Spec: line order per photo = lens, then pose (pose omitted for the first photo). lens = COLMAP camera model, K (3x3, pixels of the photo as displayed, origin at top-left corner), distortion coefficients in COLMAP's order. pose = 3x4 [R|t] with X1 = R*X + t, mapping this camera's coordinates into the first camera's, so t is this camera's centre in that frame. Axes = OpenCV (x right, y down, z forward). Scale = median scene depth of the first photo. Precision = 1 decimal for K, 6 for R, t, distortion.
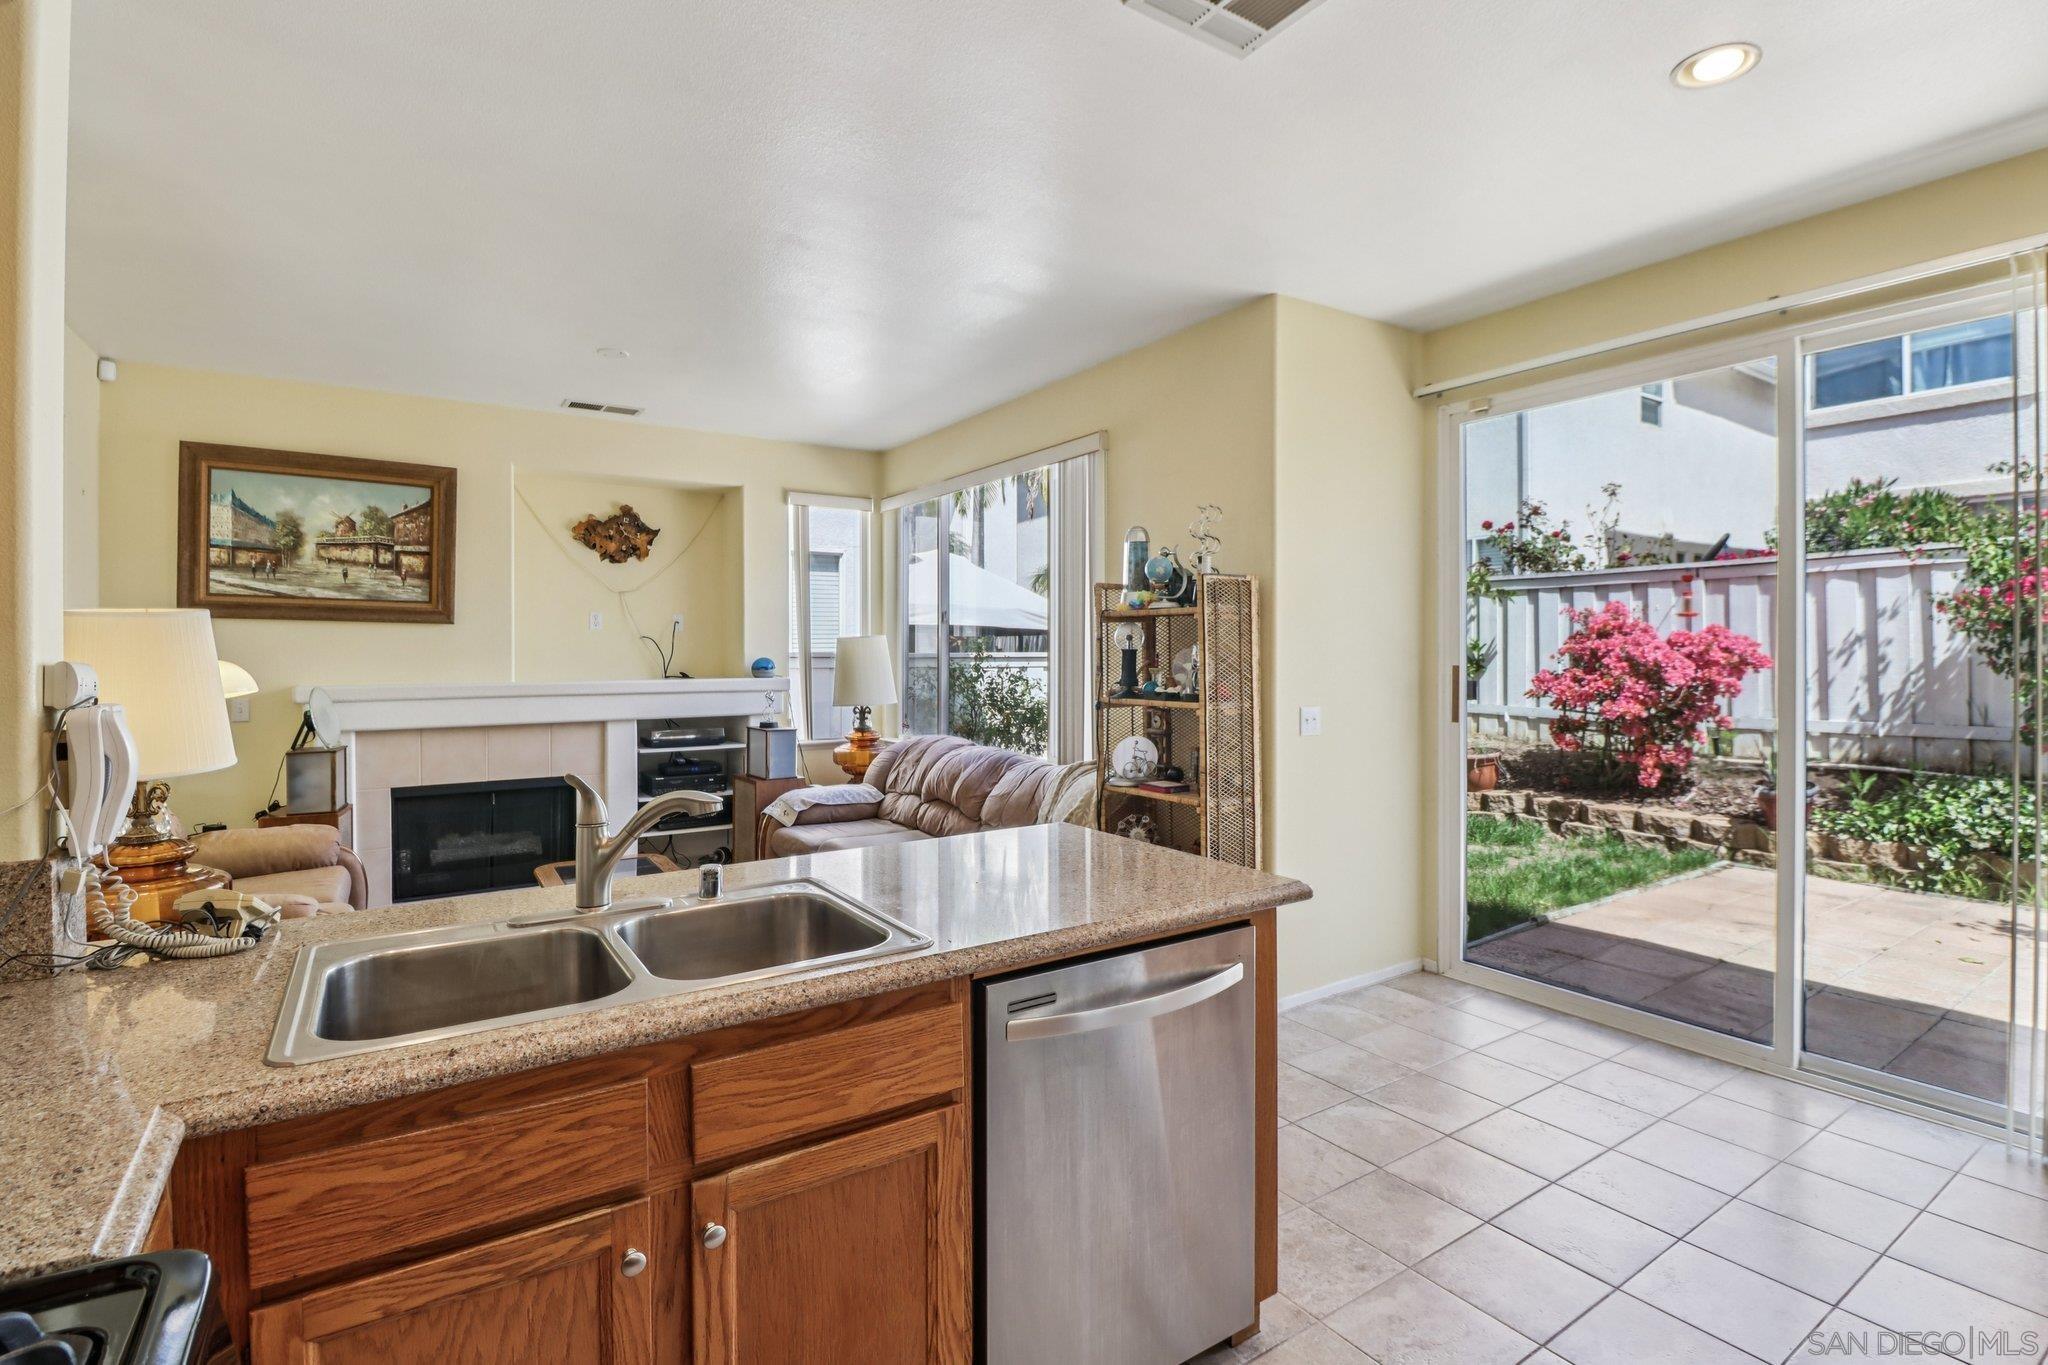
lens RADIAL K [[967.9, 0, 1023.5], [0, 967.9, 651.1], [0, 0, 1]] dist [0.002343, -0.010222]
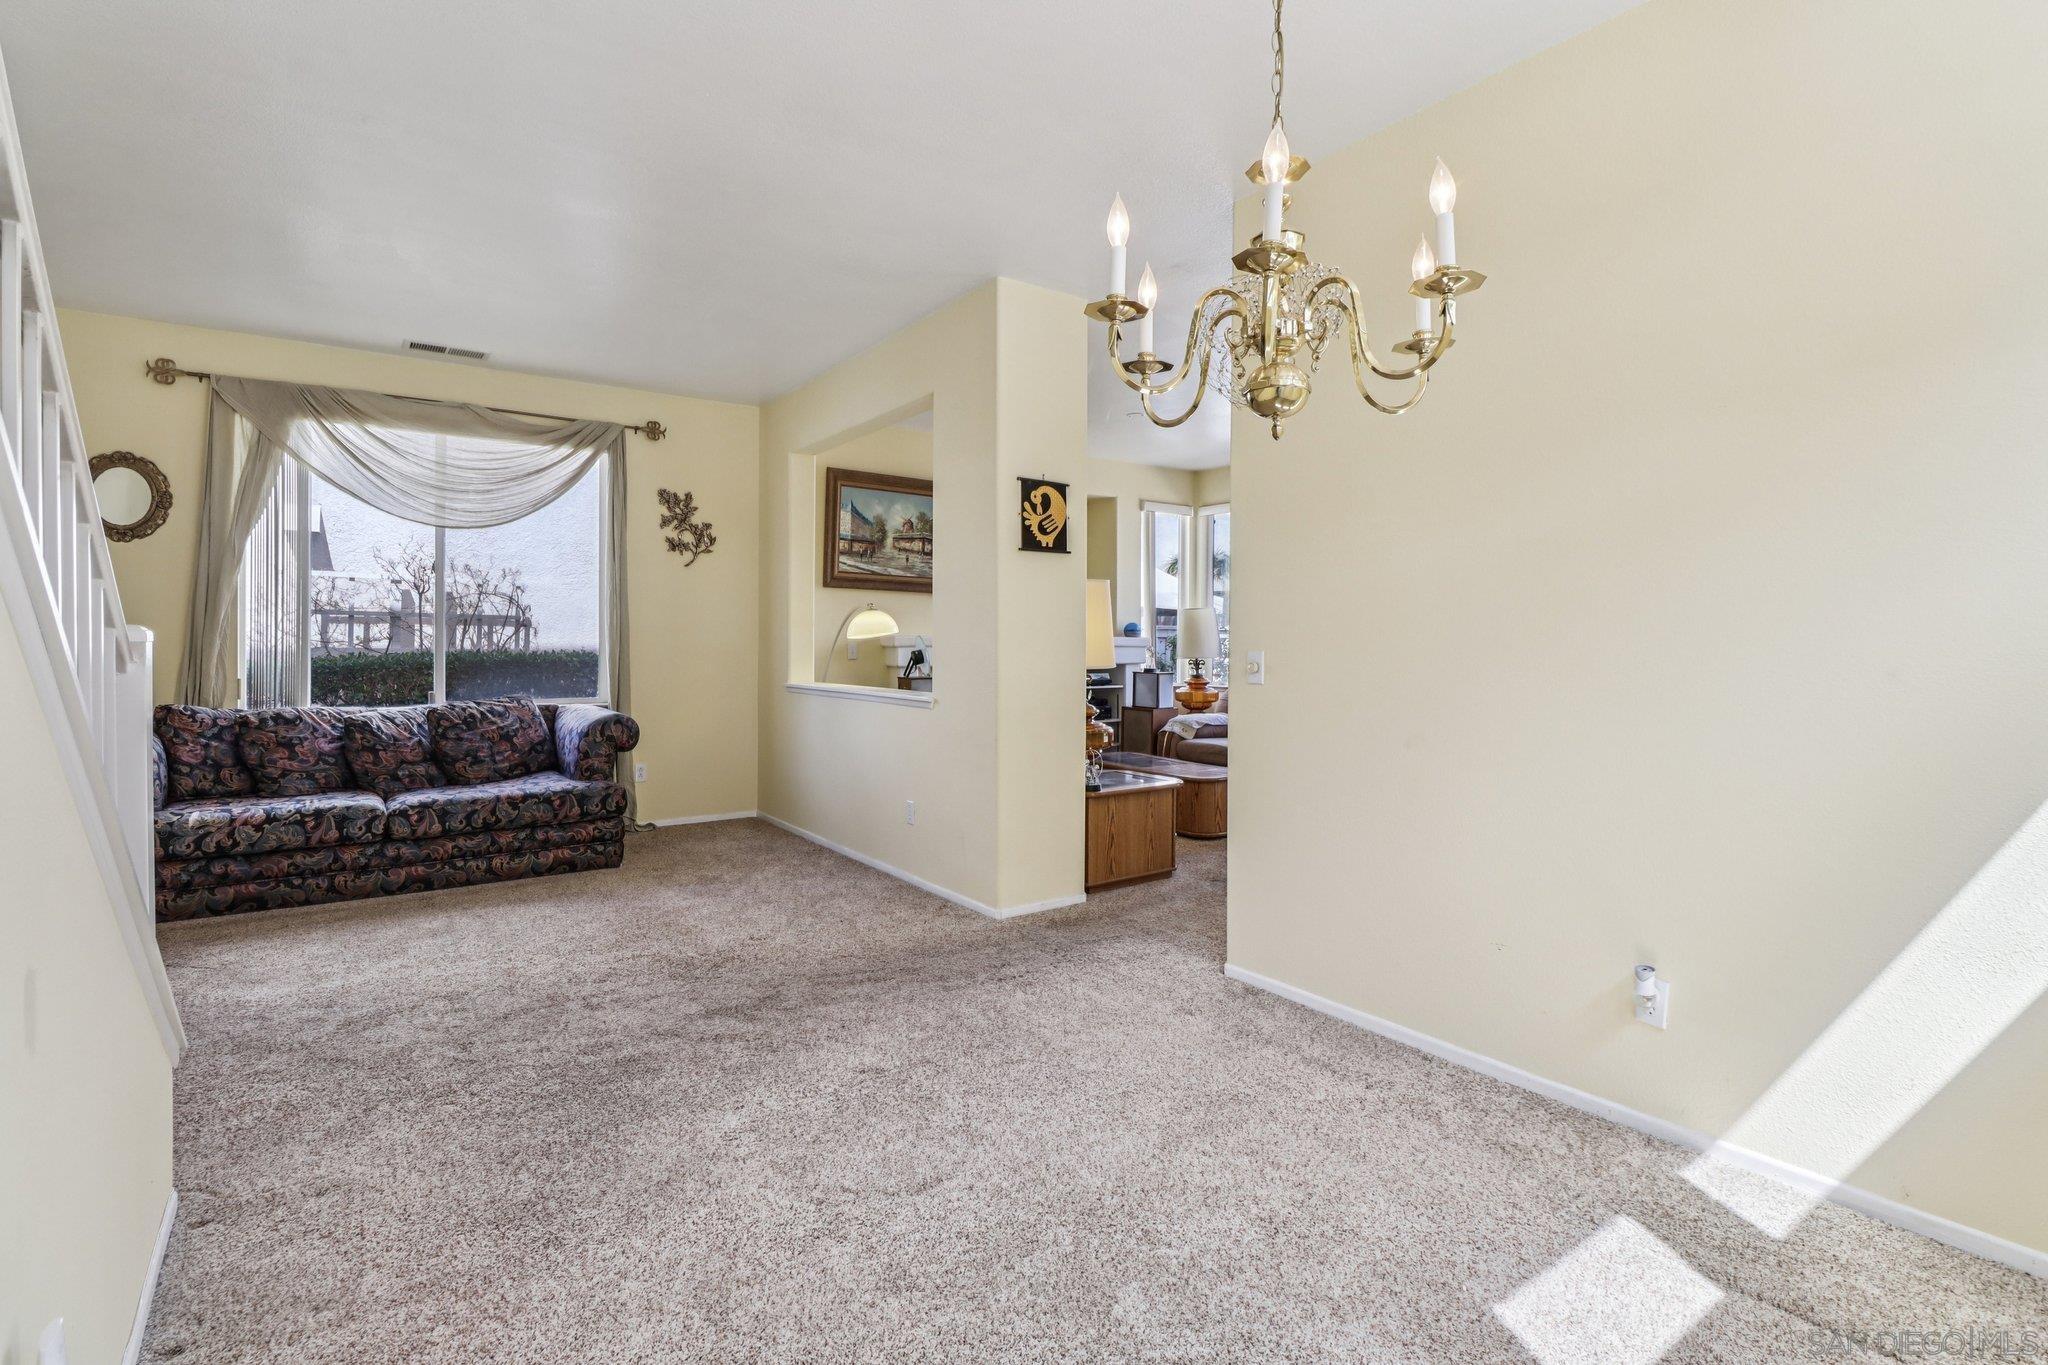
lens RADIAL K [[967.9, 0, 1023.5], [0, 967.9, 651.1], [0, 0, 1]] dist [0.002343, -0.010222]
pose [[0.999539, 0.008575, 0.029139, -0.558719], [-0.008918, 0.999892, 0.011656, 0.038785], [-0.029036, -0.011910, 0.999507, -0.444721]]
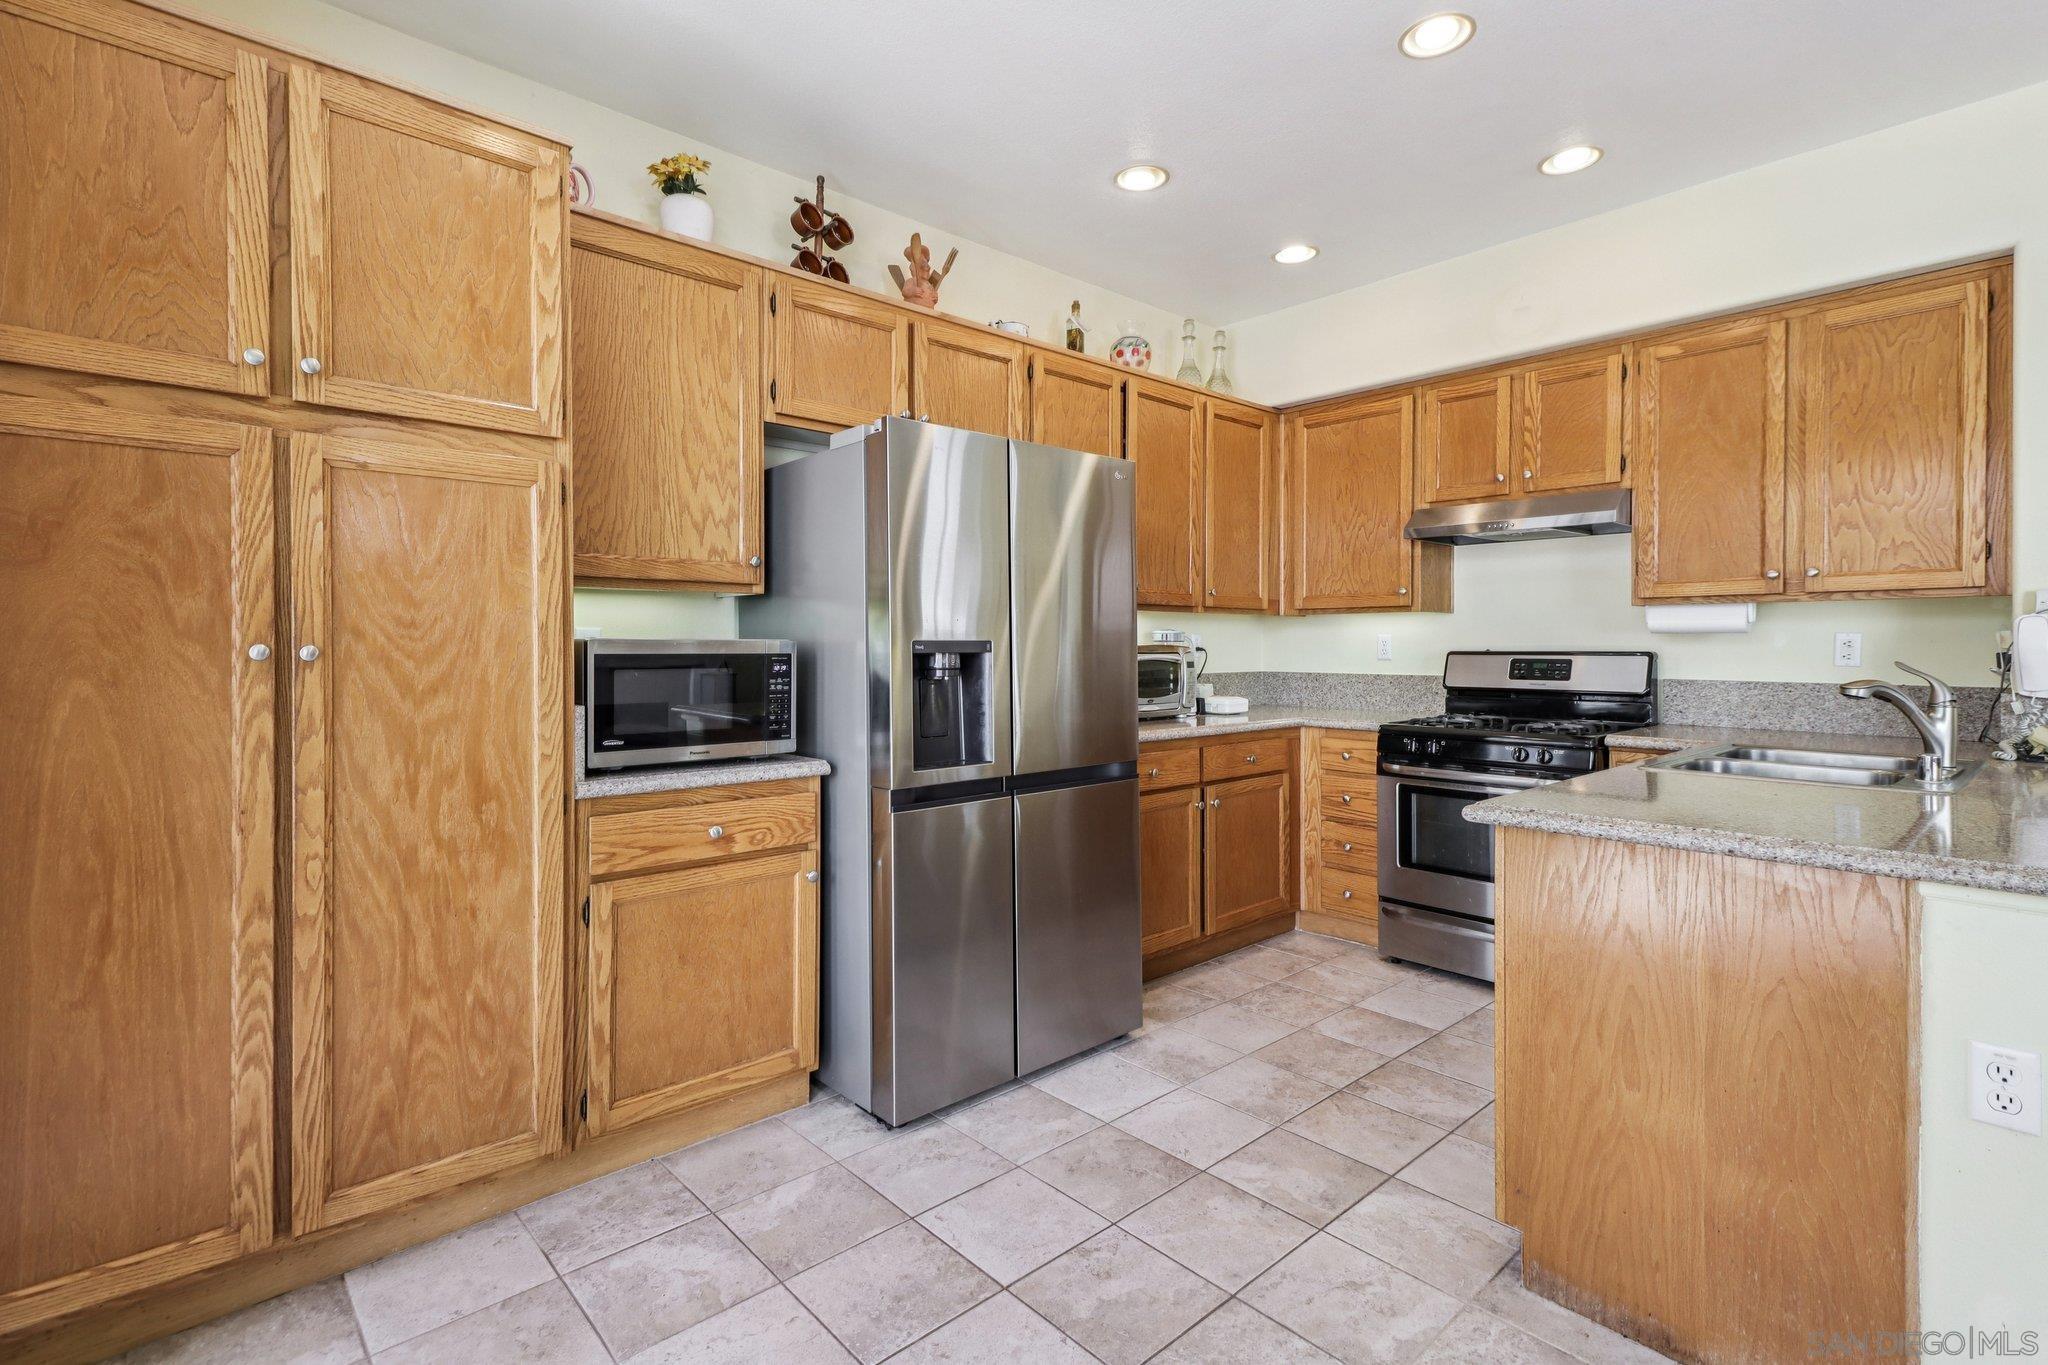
lens RADIAL K [[966.9, 0, 1034.9], [0, 966.9, 653.2], [0, 0, 1]] dist [0.020229, -0.000219]
pose [[-0.988064, 0.002624, -0.154019, 0.339048], [0.001774, 0.999982, 0.005656, 0.033637], [0.154032, 0.005315, -0.988052, 0.722225]]
